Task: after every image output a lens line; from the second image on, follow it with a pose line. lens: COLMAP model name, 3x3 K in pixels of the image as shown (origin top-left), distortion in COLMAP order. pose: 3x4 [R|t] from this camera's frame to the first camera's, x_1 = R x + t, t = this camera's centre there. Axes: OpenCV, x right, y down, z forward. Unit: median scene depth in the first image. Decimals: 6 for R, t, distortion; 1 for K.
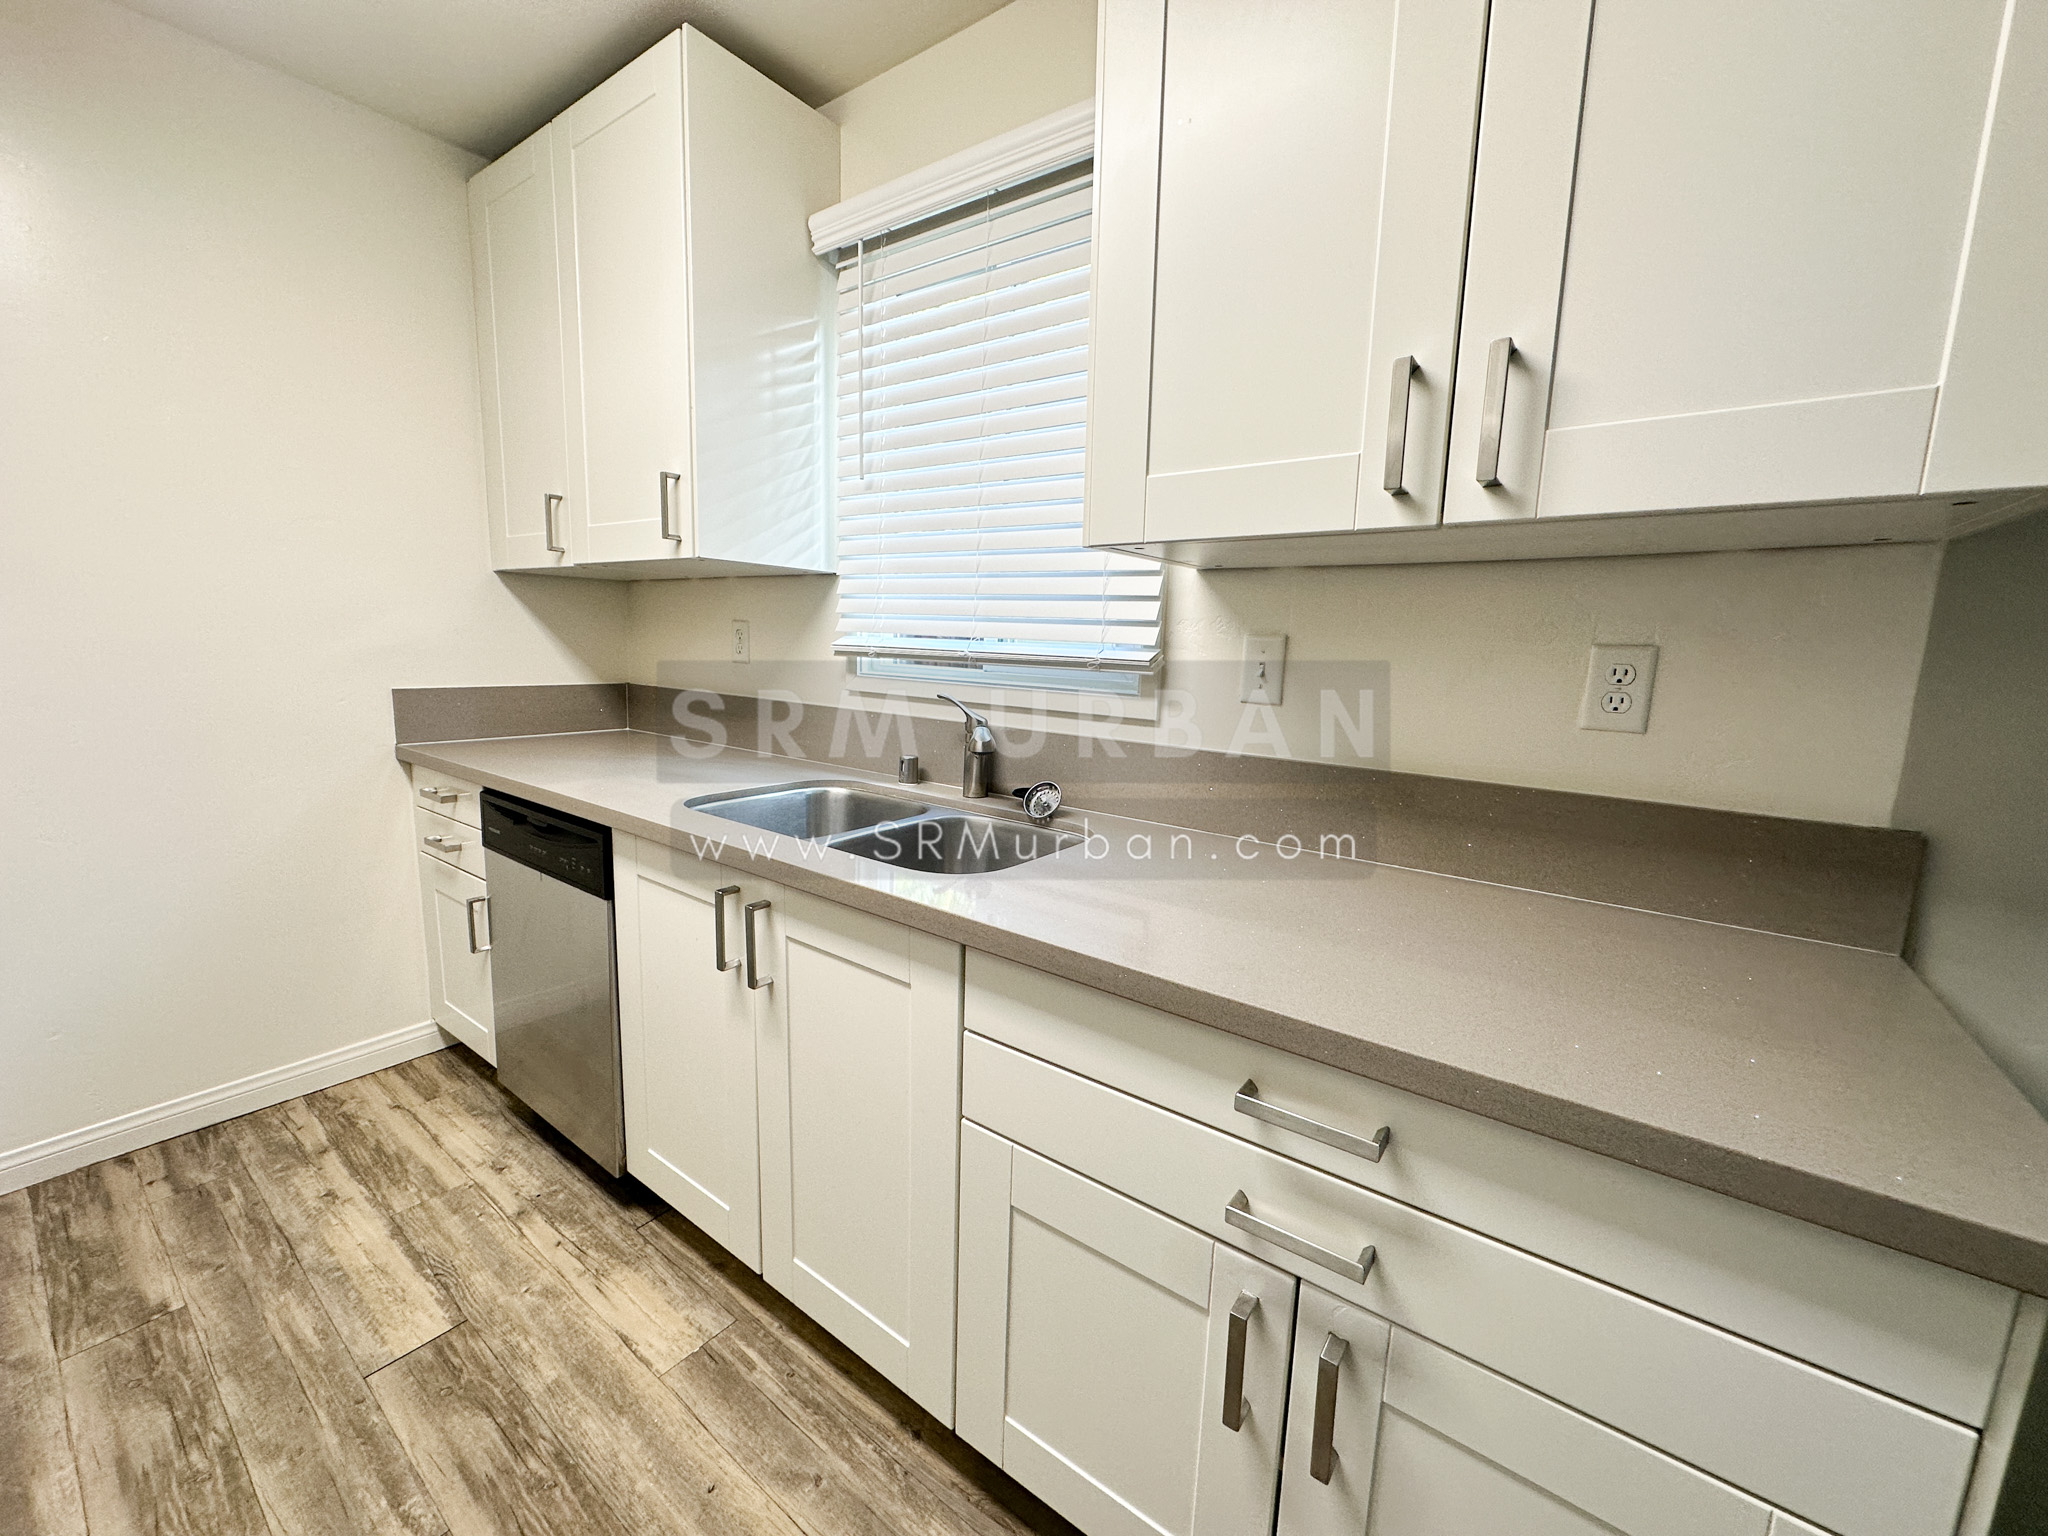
lens RADIAL K [[820.0, 0, 1023.1], [0, 820.0, 762.2], [0, 0, 1]] dist [0.000482, 0.000670]
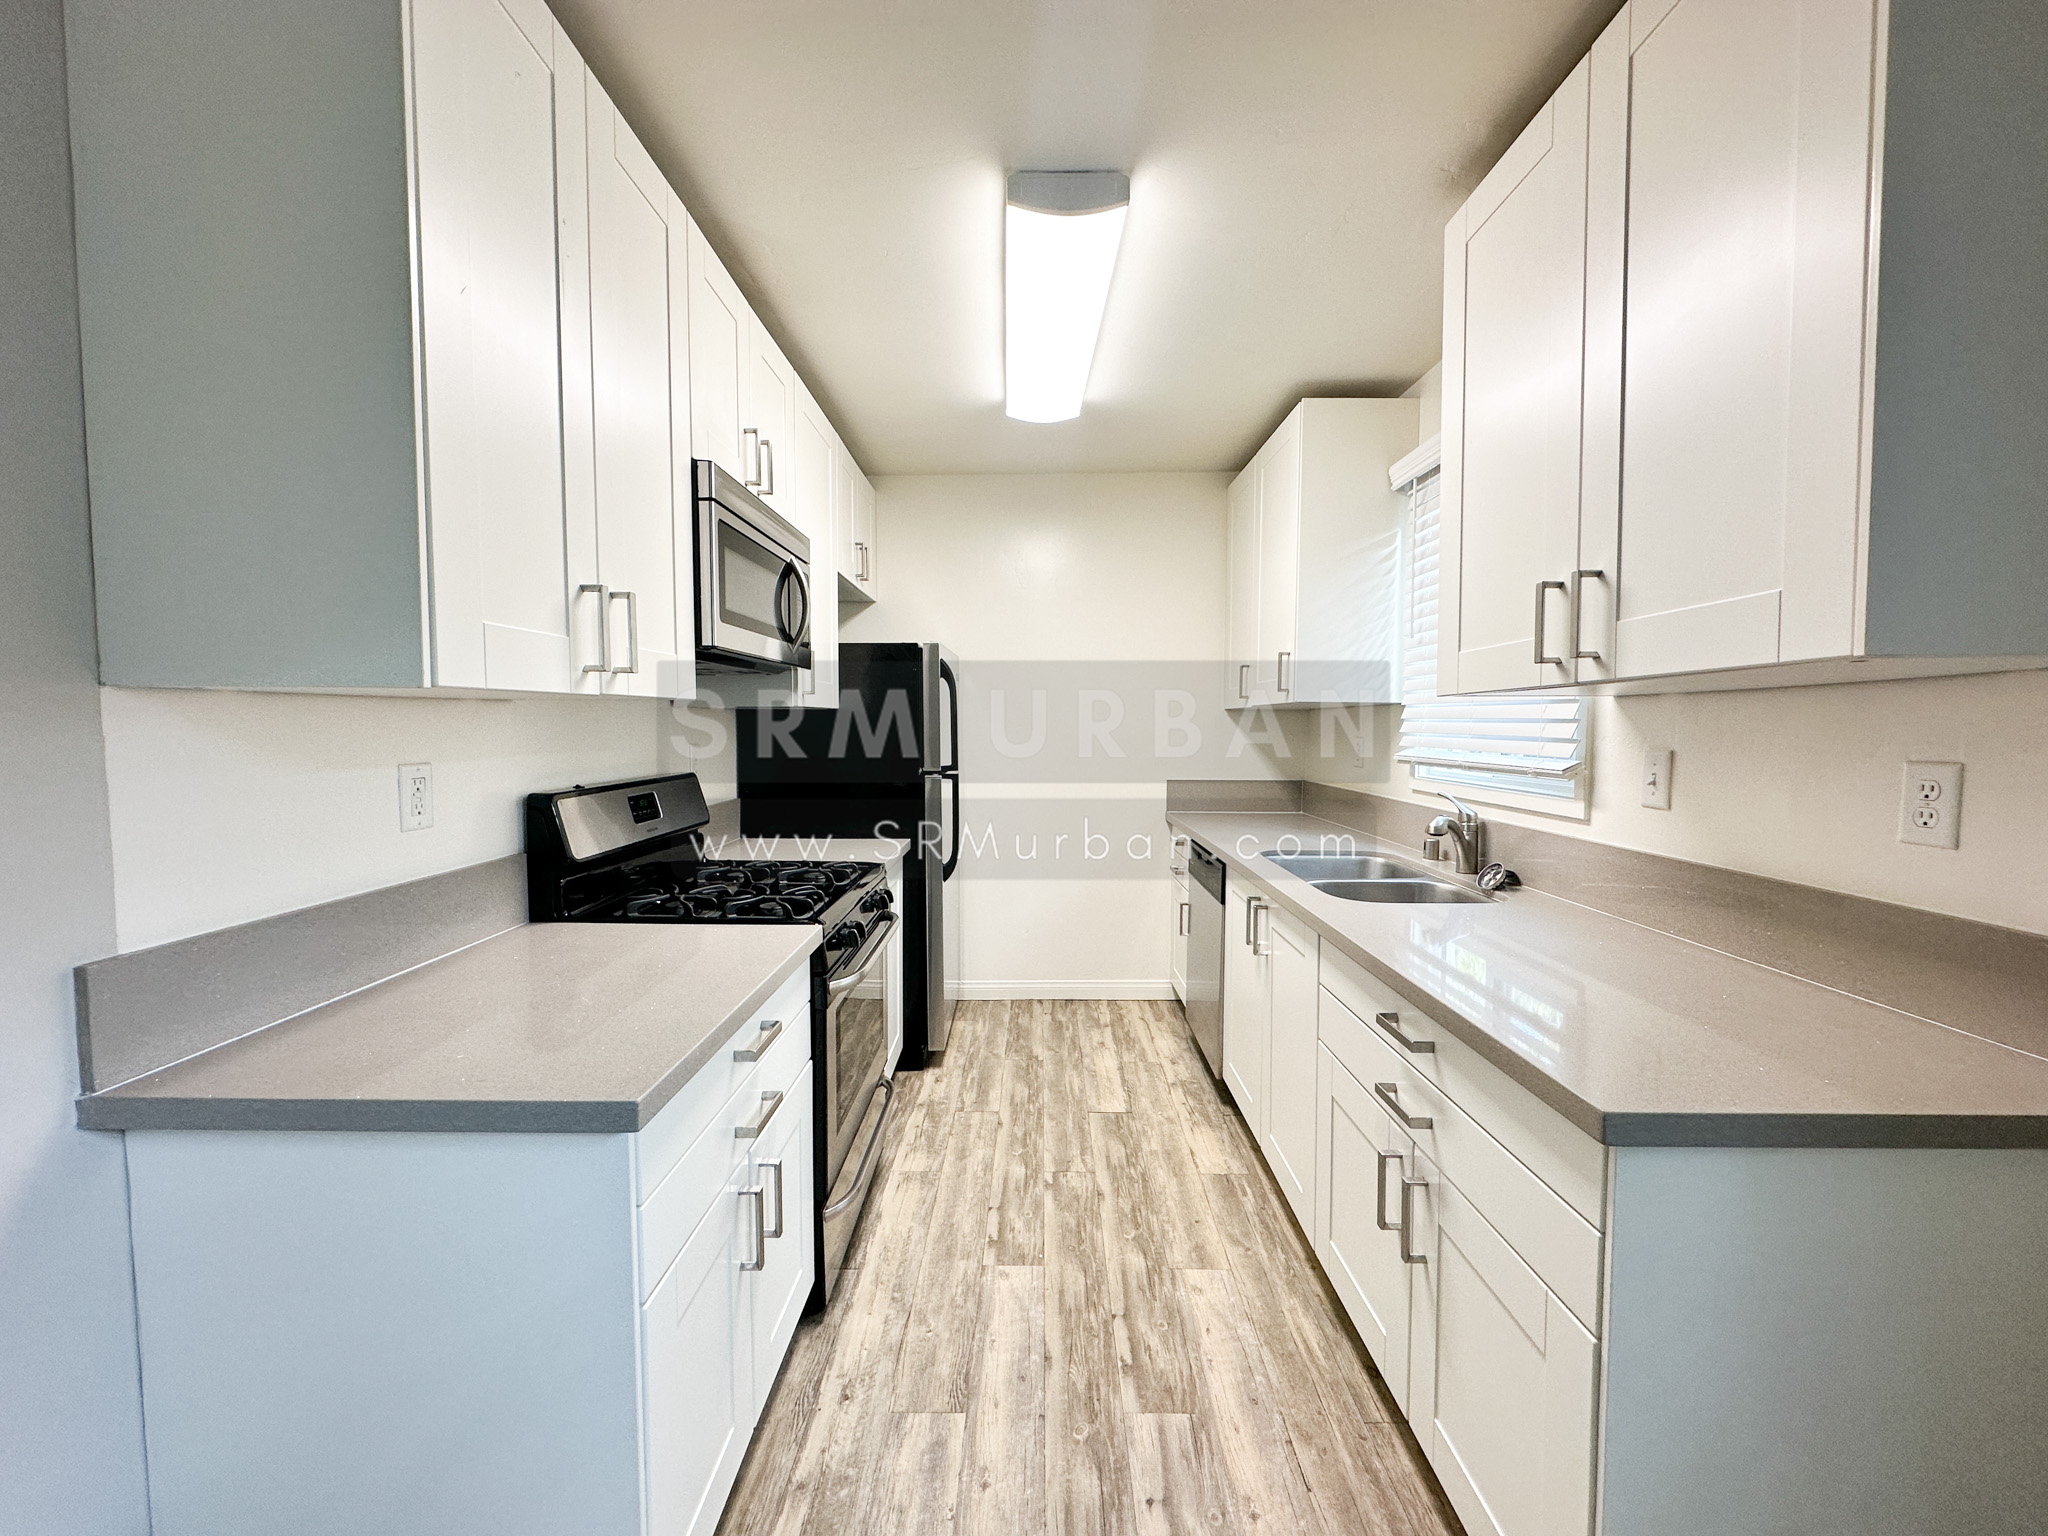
lens RADIAL K [[820.0, 0, 1034.5], [0, 820.0, 770.2], [0, 0, 1]] dist [0.000482, 0.000670]
pose [[0.595808, 0.014807, -0.802990, 0.652422], [-0.107018, 0.992378, -0.061106, 0.037292], [0.795965, 0.122342, 0.592852, -0.369553]]
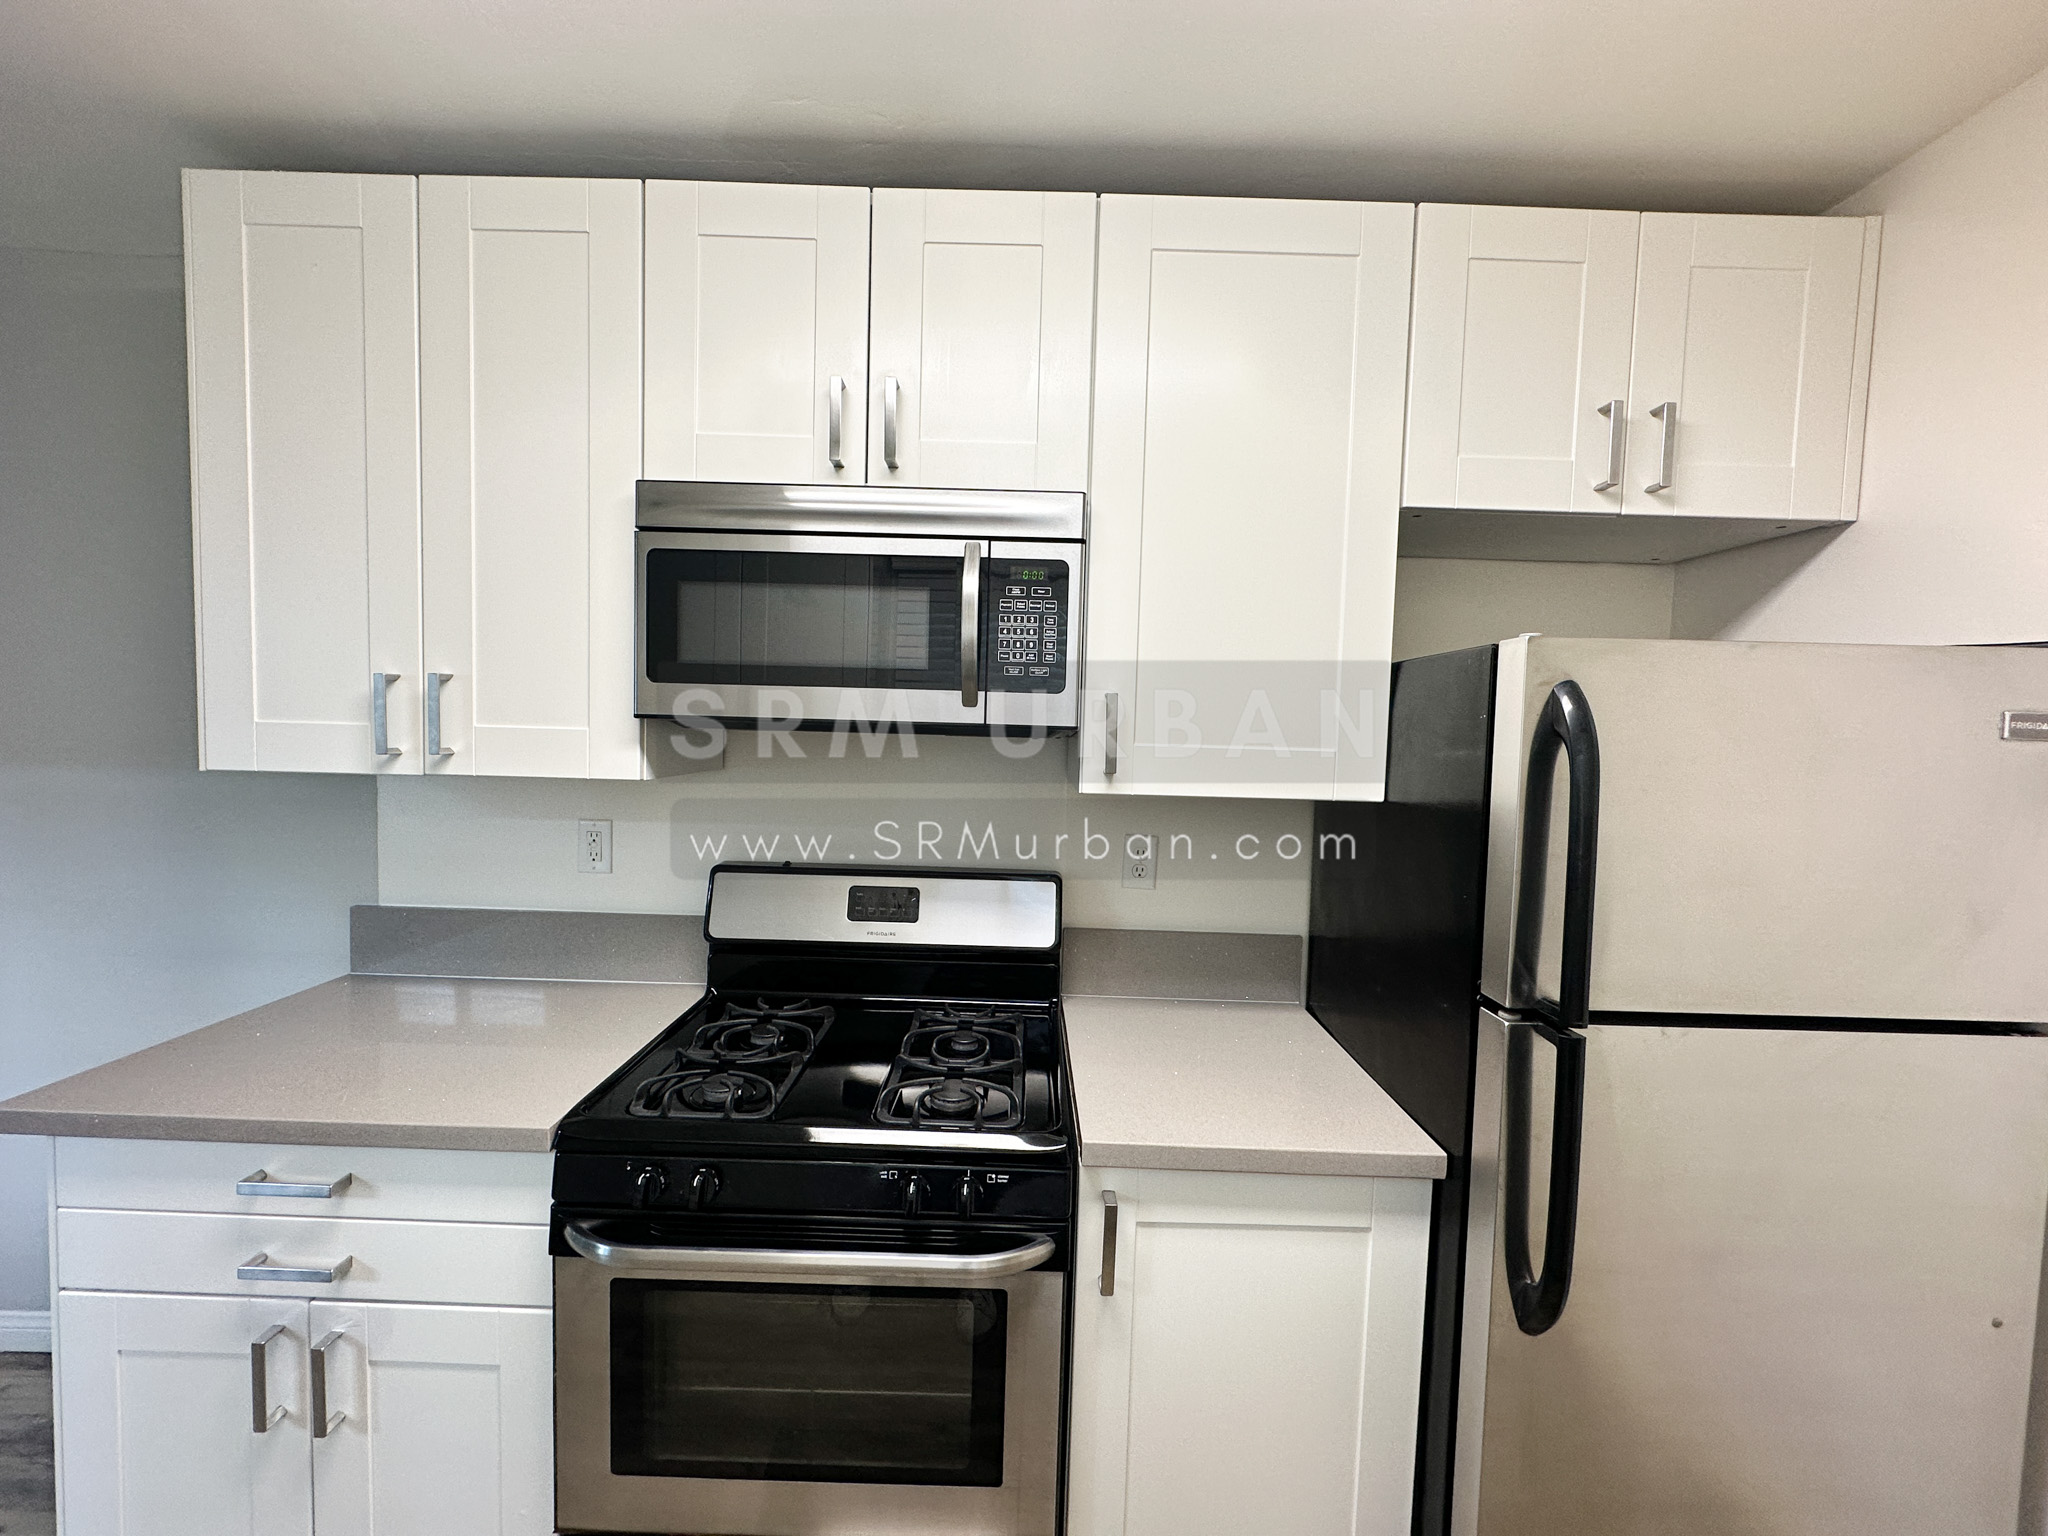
lens RADIAL K [[820.0, 0, 1022.1], [0, 820.0, 772.9], [0, 0, 1]] dist [0.000482, 0.000670]
pose [[-0.804183, -0.022569, -0.593953, -0.310393], [-0.148683, 0.975148, 0.164256, -0.294188], [0.575485, 0.220403, -0.787553, 0.858976]]
